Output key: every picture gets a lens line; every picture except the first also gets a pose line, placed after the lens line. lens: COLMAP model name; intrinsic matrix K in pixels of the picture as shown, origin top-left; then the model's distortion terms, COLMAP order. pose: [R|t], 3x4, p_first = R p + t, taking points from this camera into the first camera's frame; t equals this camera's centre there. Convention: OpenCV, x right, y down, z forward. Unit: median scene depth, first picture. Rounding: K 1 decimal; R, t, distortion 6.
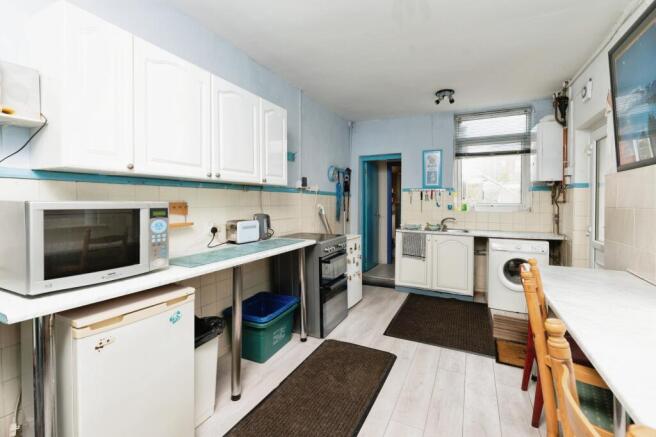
lens RADIAL K [[297.3, 0, 327.3], [0, 297.3, 201.1], [0, 0, 1]] dist [0.002028, 0.000240]
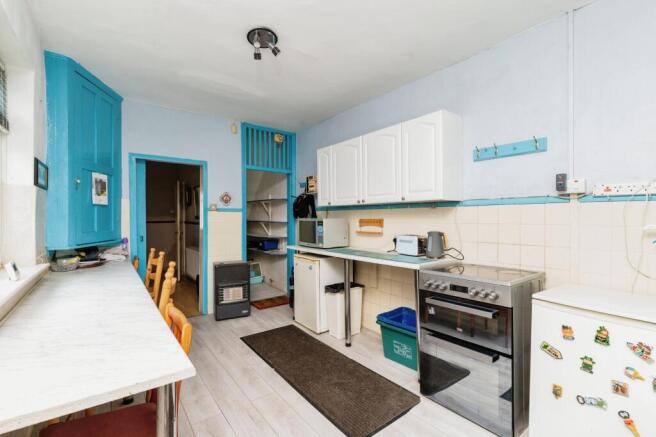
lens RADIAL K [[297.3, 0, 327.9], [0, 297.3, 219.5], [0, 0, 1]] dist [0.002028, 0.000240]
pose [[-0.445266, 0.004606, -0.895387, 0.979078], [0.001100, 0.999989, 0.004597, 0.000300], [0.895398, 0.001062, -0.445266, 1.394392]]
